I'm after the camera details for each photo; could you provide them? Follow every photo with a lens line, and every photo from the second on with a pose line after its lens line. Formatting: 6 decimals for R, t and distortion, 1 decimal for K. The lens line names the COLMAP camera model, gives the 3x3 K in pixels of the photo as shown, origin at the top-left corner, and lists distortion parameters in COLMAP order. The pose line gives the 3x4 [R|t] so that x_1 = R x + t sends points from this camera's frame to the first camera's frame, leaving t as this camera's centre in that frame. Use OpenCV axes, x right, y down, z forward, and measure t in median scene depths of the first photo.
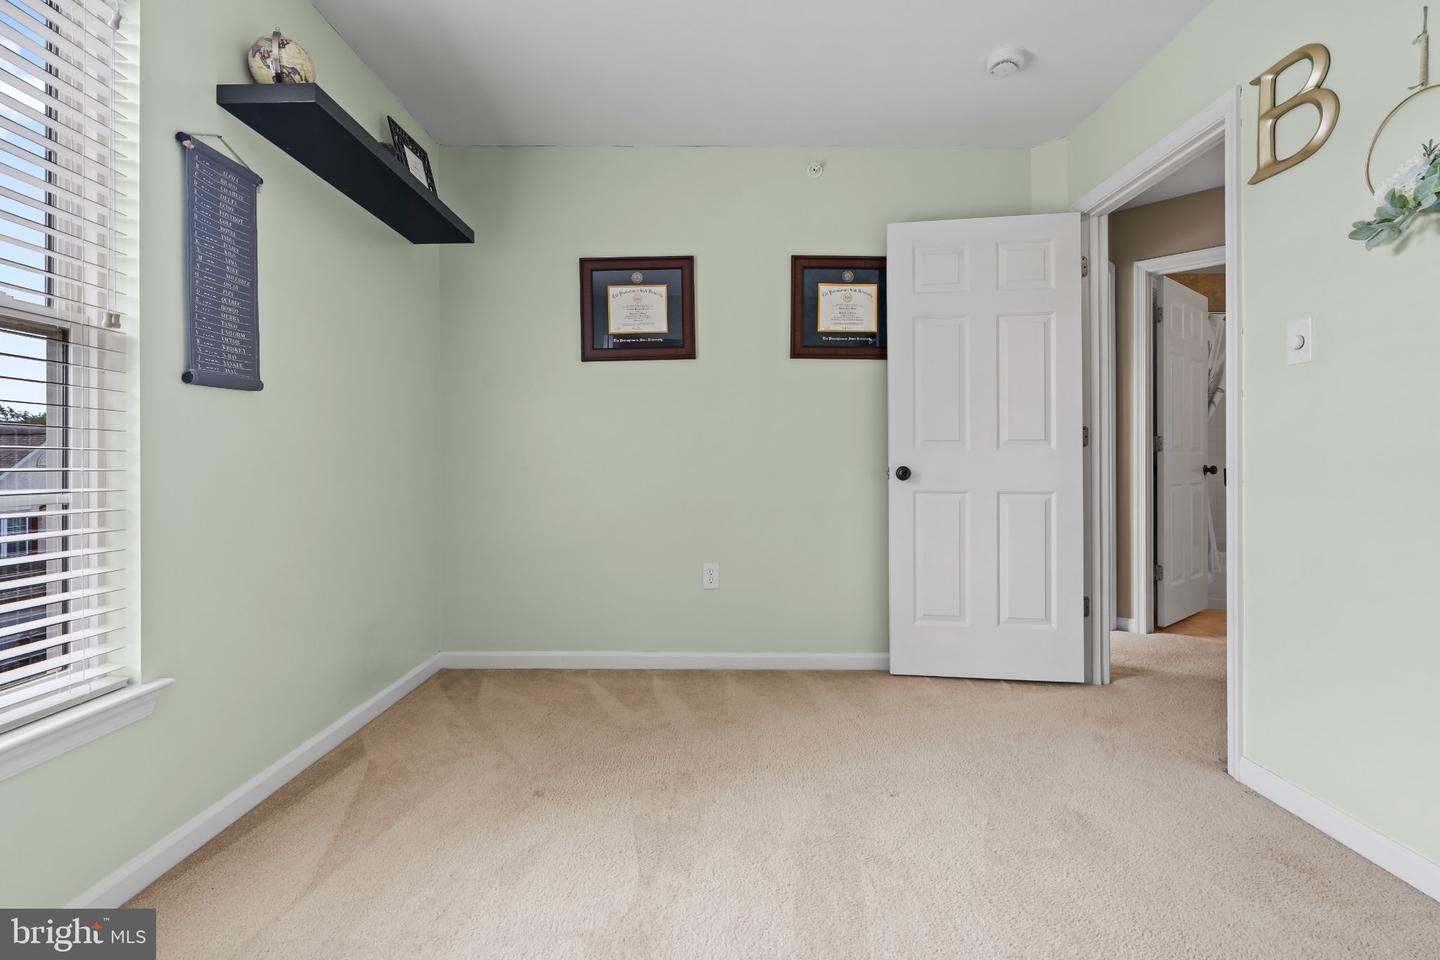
lens RADIAL K [[648.8, 0, 715.9], [0, 648.8, 474.8], [0, 0, 1]] dist [-0.012488, 0.004605]
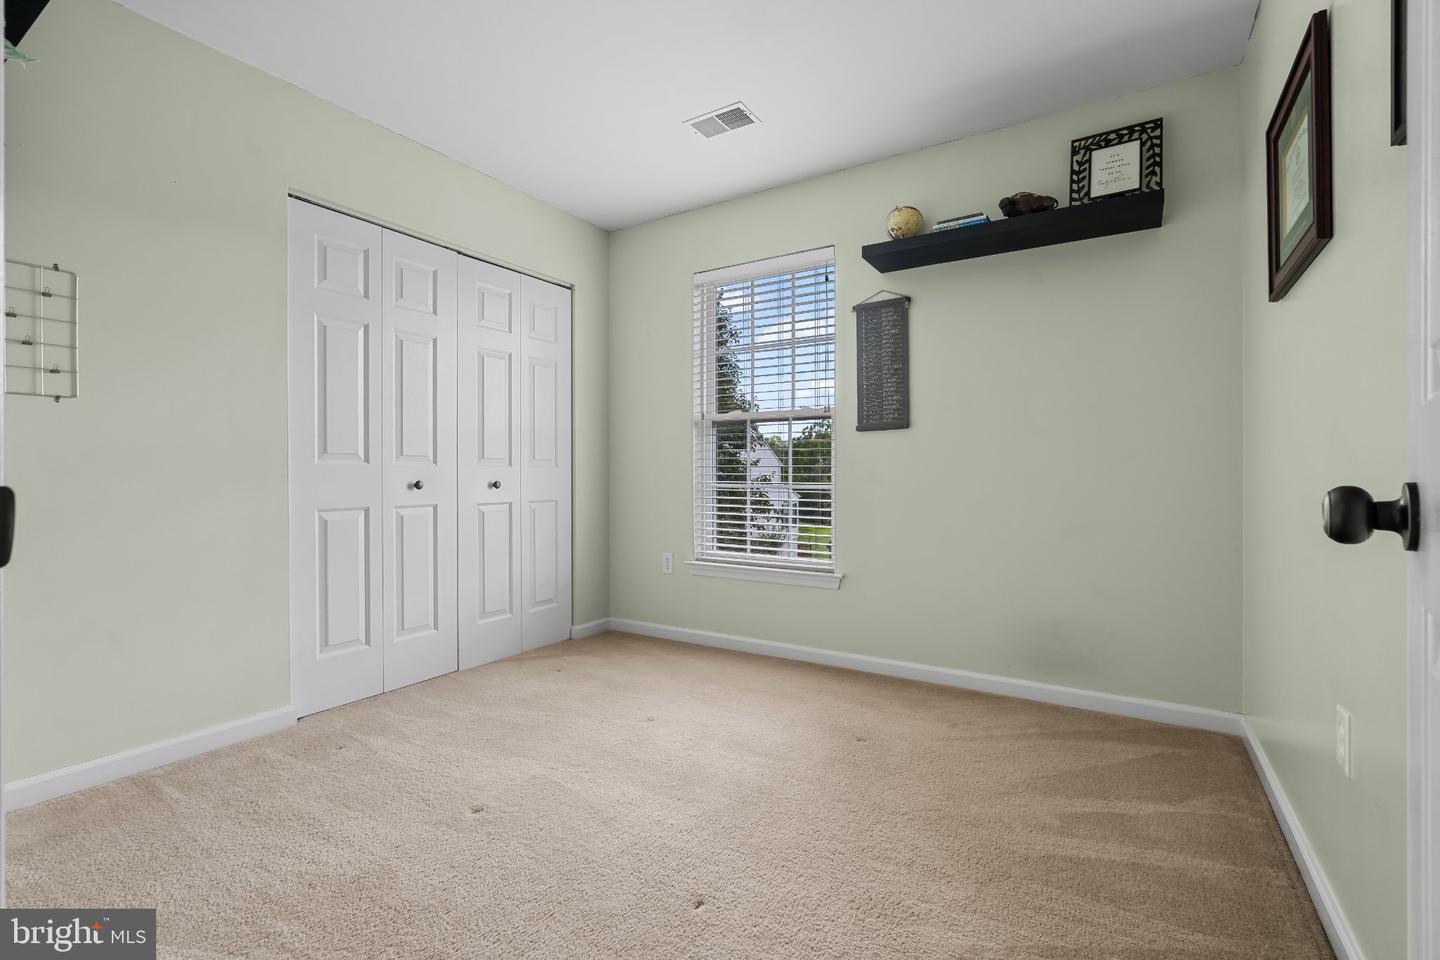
lens RADIAL K [[648.8, 0, 723.9], [0, 648.8, 474.1], [0, 0, 1]] dist [-0.012488, 0.004605]
pose [[-0.523832, 0.006928, -0.851794, 0.971254], [-0.006998, 0.999898, 0.012437, -0.030743], [0.851793, 0.012476, -0.523730, 1.516606]]
